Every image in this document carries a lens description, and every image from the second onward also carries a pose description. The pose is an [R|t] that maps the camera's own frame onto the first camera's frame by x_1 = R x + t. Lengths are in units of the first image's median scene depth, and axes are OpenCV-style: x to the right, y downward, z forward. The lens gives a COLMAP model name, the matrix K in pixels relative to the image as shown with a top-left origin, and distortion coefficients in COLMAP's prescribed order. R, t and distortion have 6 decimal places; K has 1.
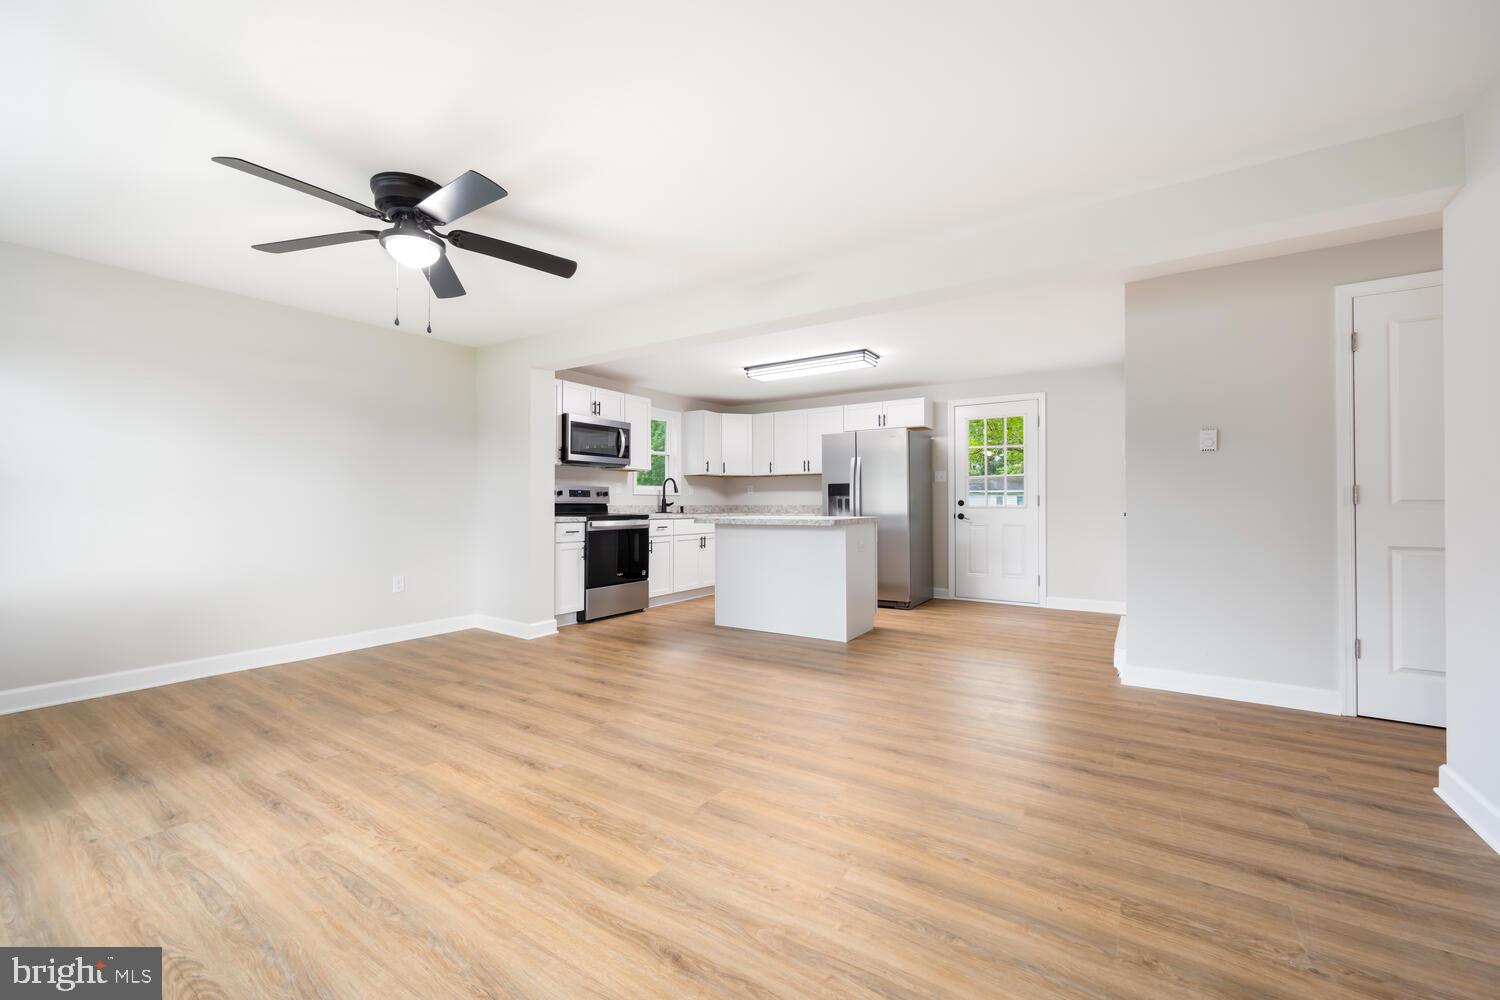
lens RADIAL K [[598.2, 0, 760.8], [0, 598.2, 493.0], [0, 0, 1]] dist [0.001730, -0.000571]
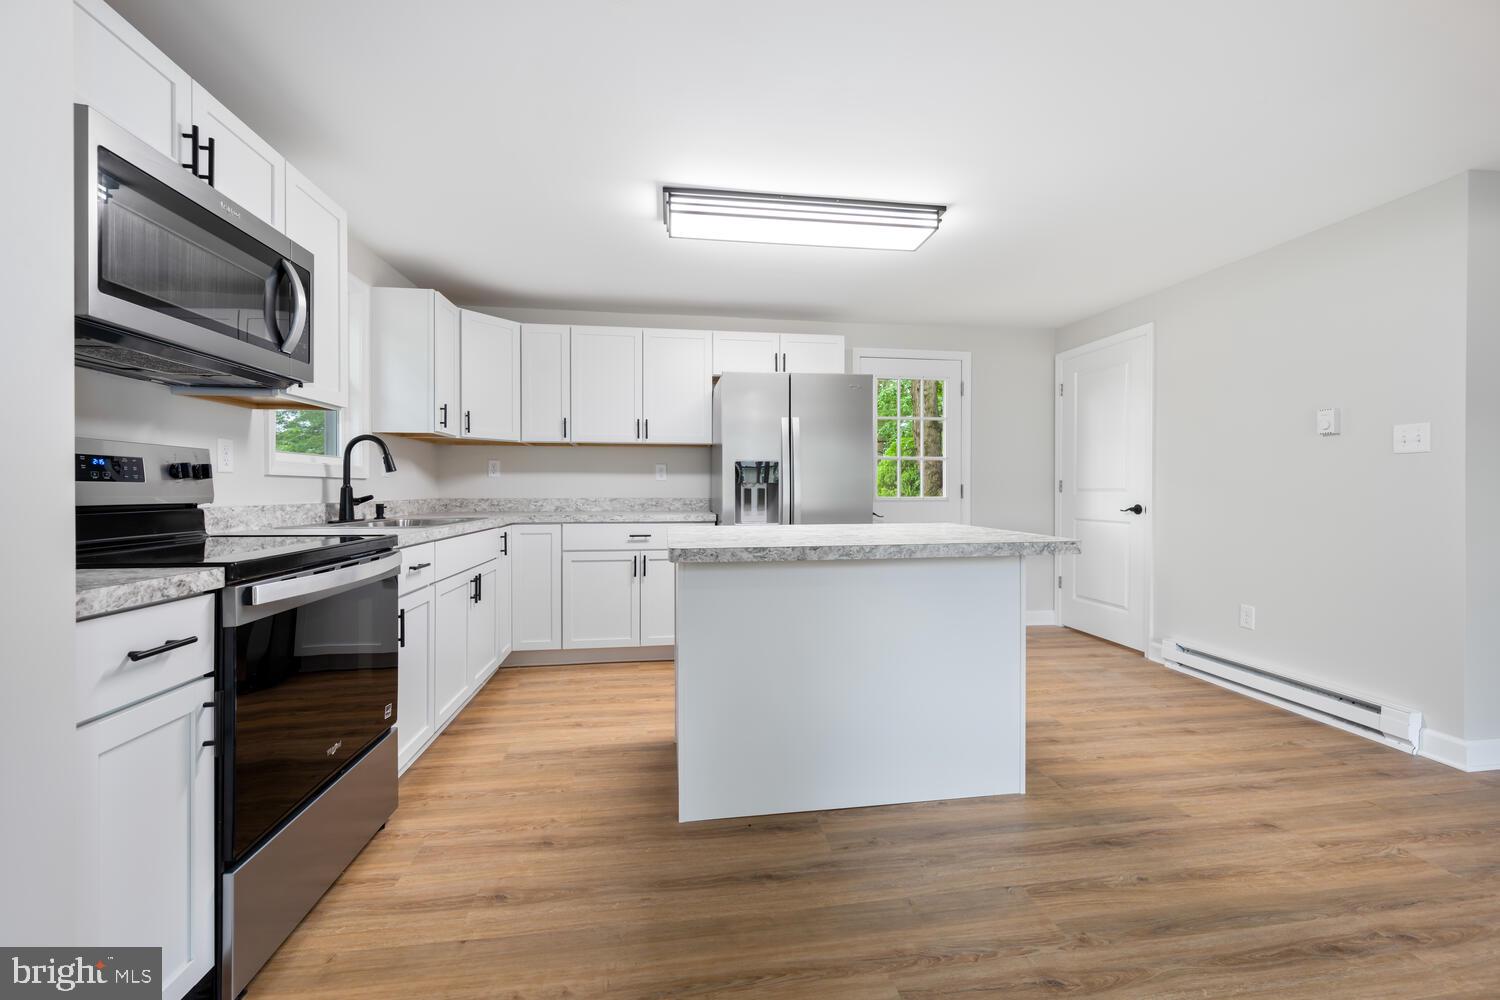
lens RADIAL K [[598.2, 0, 755.5], [0, 598.2, 487.7], [0, 0, 1]] dist [0.001730, -0.000571]
pose [[0.749496, 0.002679, 0.662004, -0.562356], [-0.013464, 0.999847, 0.011197, 0.005269], [-0.661872, -0.017305, 0.749417, 1.325893]]
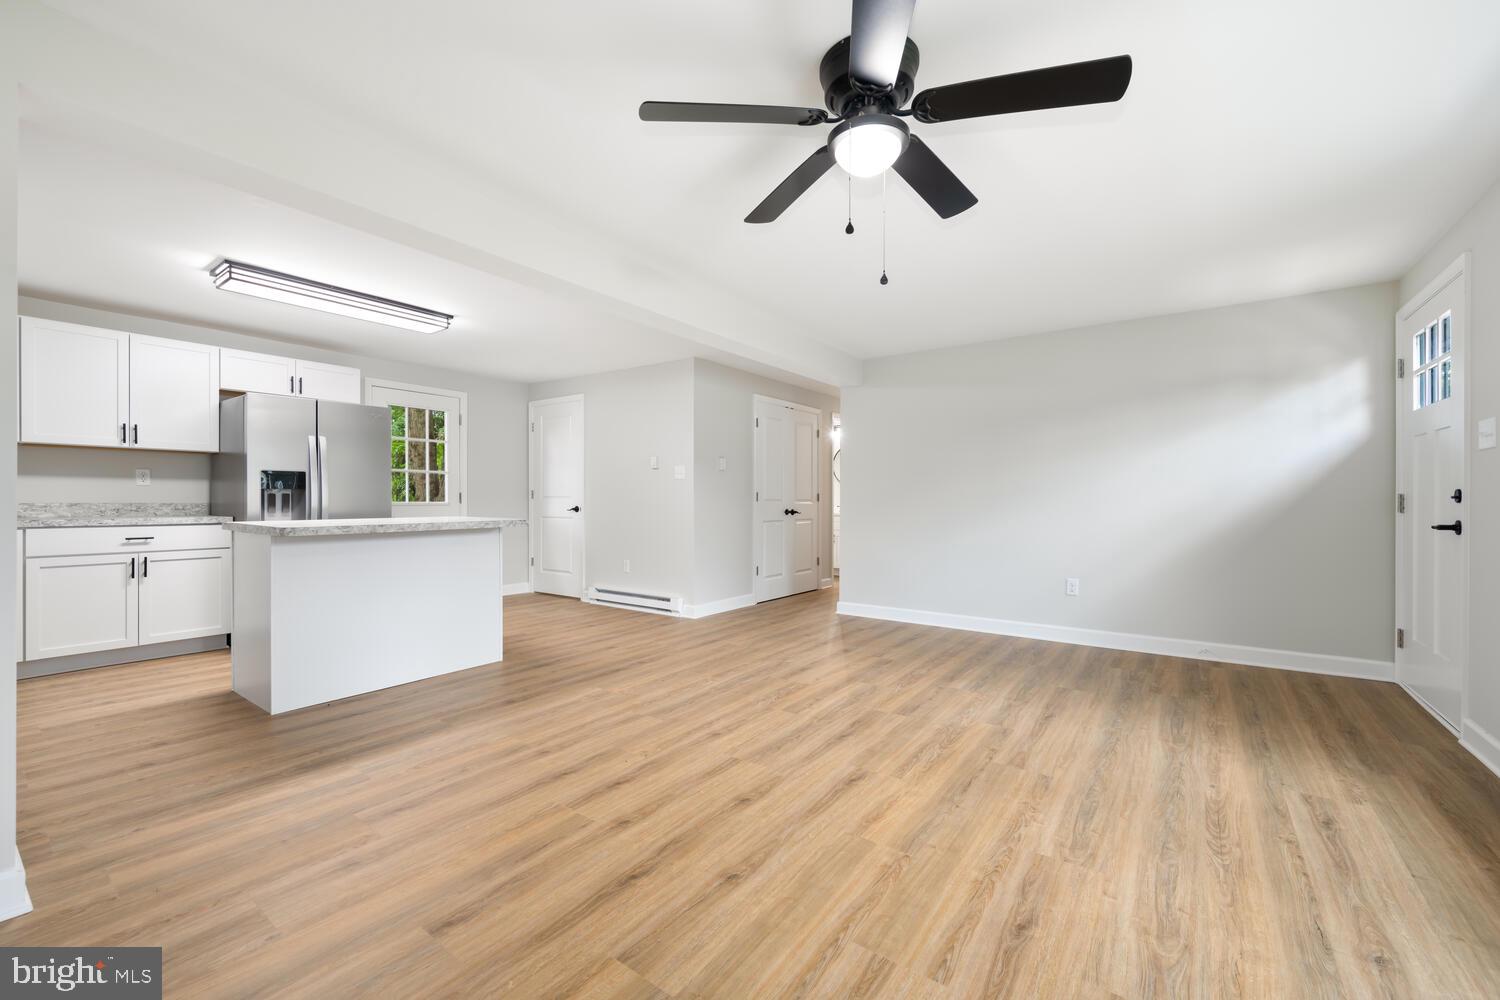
lens RADIAL K [[598.2, 0, 744.4], [0, 598.2, 511.1], [0, 0, 1]] dist [0.001730, -0.000571]
pose [[0.061026, -0.017031, 0.997991, -1.187581], [-0.020830, 0.999615, 0.018333, 0.013807], [-0.997919, -0.021907, 0.060648, 1.004816]]
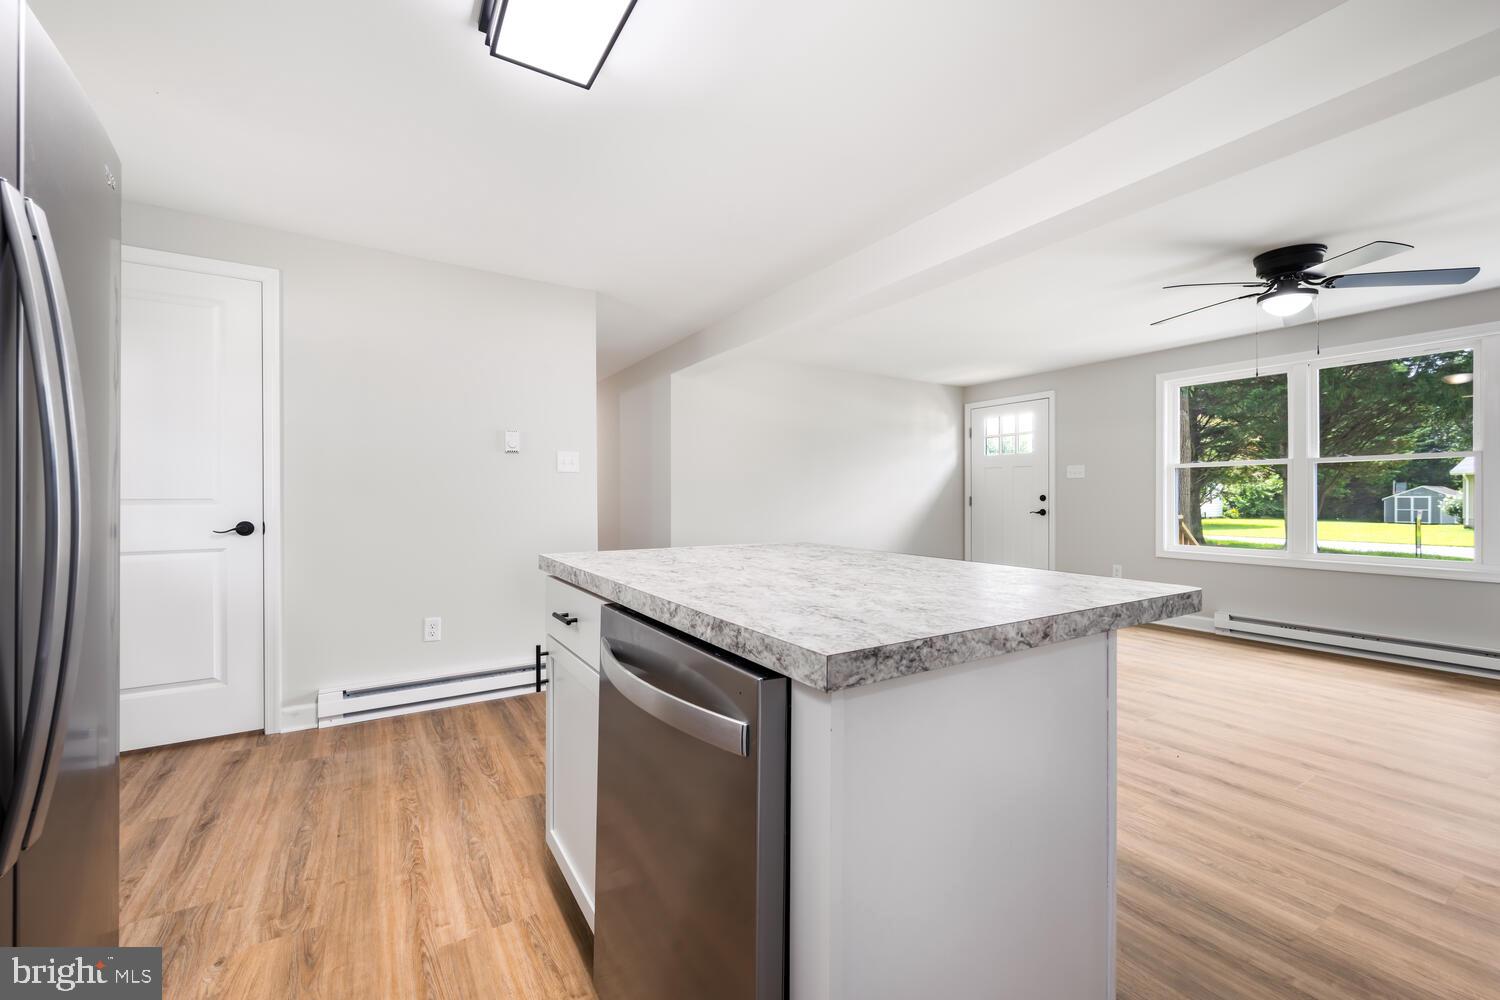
lens RADIAL K [[629.9, 0, 748.0], [0, 629.9, 490.6], [0, 0, 1]] dist [0.016784, 0.000193]
pose [[-0.908918, 0.009167, 0.416873, -0.107259], [-0.003522, 0.999554, -0.029660, 0.027497], [-0.416959, -0.028426, -0.908481, 2.431281]]
